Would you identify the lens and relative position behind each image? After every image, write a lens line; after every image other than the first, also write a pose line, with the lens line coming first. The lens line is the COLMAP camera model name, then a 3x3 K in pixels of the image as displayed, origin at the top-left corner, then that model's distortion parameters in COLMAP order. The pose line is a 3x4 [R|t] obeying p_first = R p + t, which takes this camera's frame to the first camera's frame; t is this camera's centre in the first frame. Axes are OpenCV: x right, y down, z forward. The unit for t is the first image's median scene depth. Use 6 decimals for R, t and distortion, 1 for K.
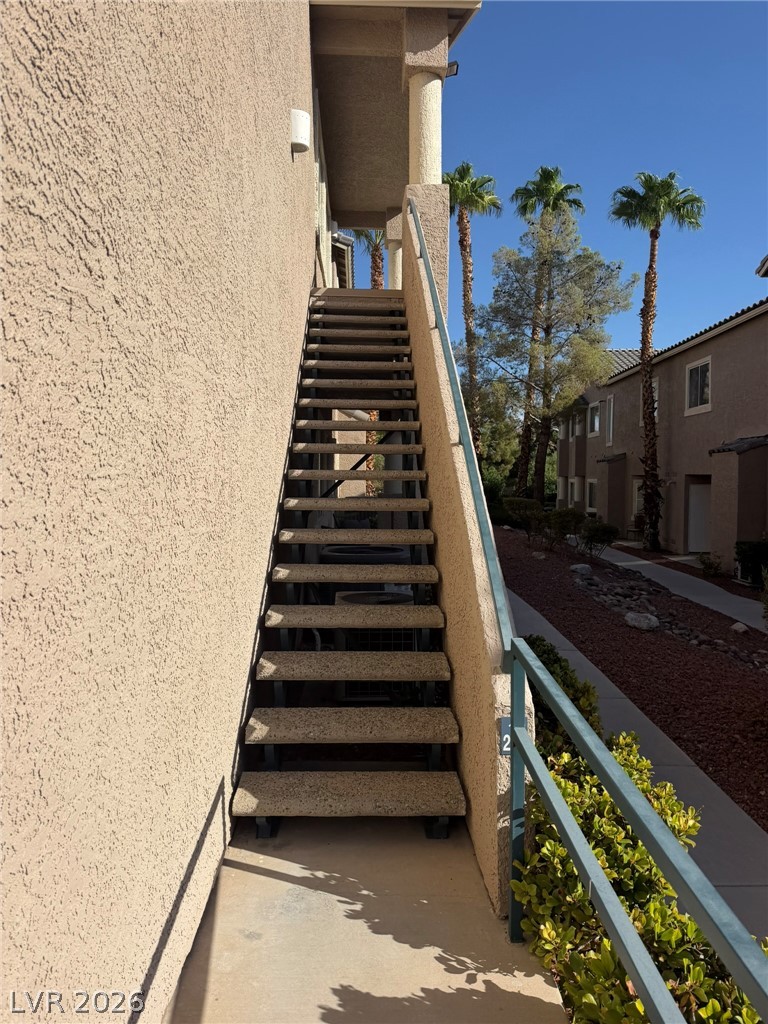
lens RADIAL K [[711.2, 0, 384.0], [0, 711.2, 512.0], [0, 0, 1]] dist [0.046085, -0.059365]
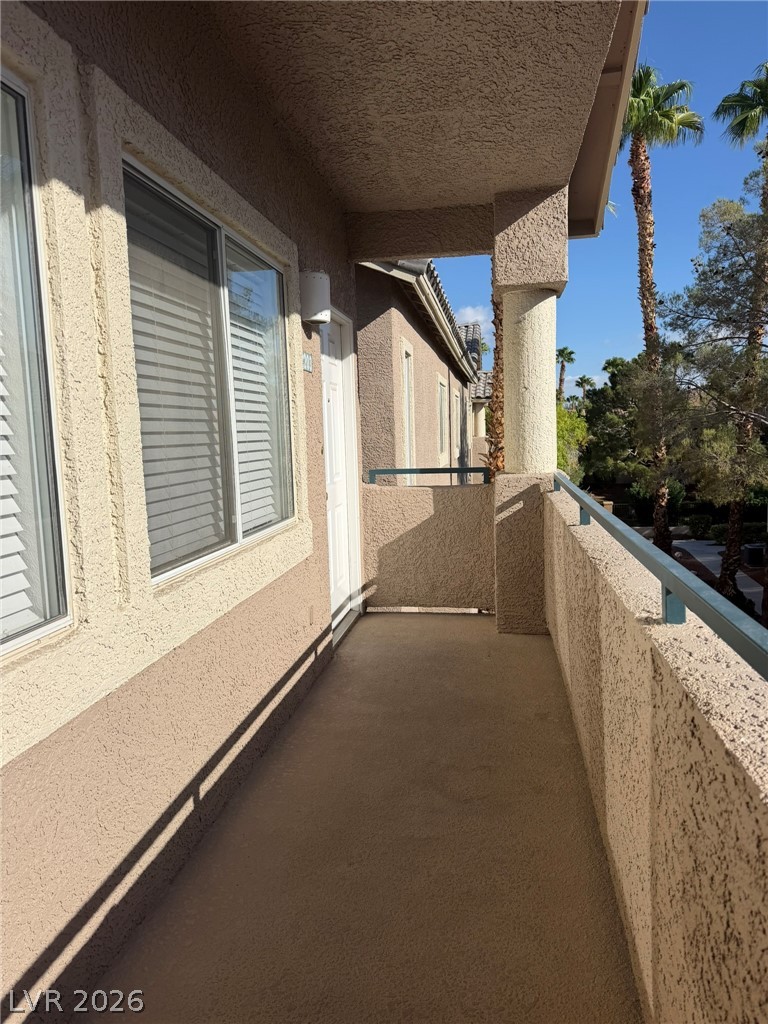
lens RADIAL K [[711.2, 0, 384.0], [0, 711.2, 512.0], [0, 0, 1]] dist [0.046085, -0.059365]
pose [[0.979291, -0.022744, -0.201177, 0.008035], [0.036394, 0.997259, 0.064415, -0.137912], [0.199161, -0.070402, 0.977435, 0.298337]]
